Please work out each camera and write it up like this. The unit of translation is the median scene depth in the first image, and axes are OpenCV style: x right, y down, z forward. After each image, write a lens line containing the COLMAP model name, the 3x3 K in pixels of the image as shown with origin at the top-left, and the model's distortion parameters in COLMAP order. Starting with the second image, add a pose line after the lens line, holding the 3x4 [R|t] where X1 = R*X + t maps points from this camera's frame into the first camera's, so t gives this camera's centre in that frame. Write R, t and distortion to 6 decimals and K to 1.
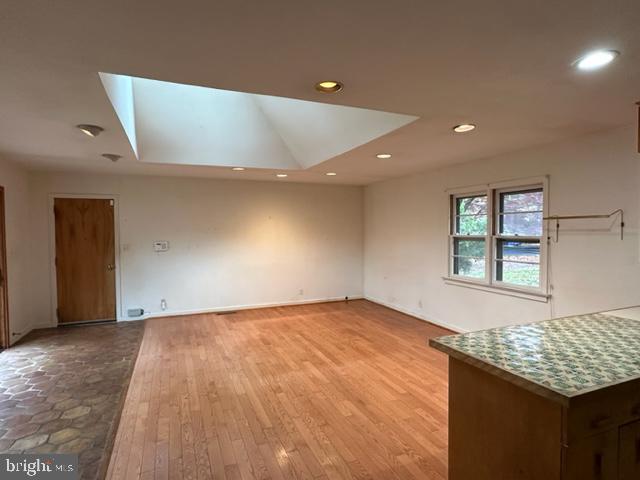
lens RADIAL K [[358.2, 0, 316.9], [0, 358.2, 240.7], [0, 0, 1]] dist [-0.002848, 0.000109]
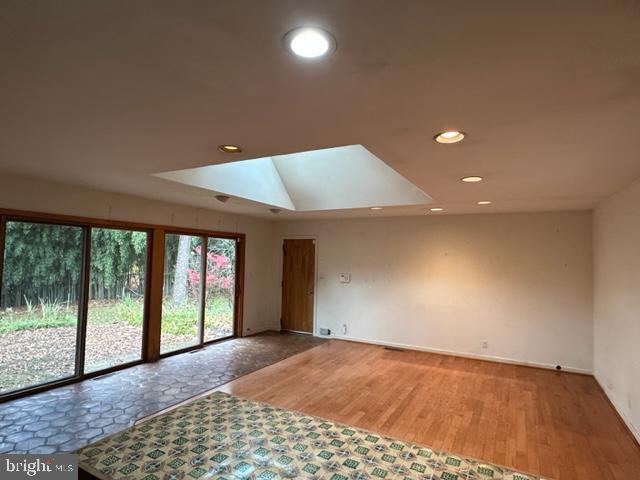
lens RADIAL K [[358.2, 0, 316.9], [0, 358.2, 240.7], [0, 0, 1]] dist [-0.002848, 0.000109]
pose [[0.626727, -0.016151, -0.779071, 0.454926], [-0.051935, 0.996696, -0.062442, -0.030944], [0.777506, 0.079595, 0.623818, 0.209682]]
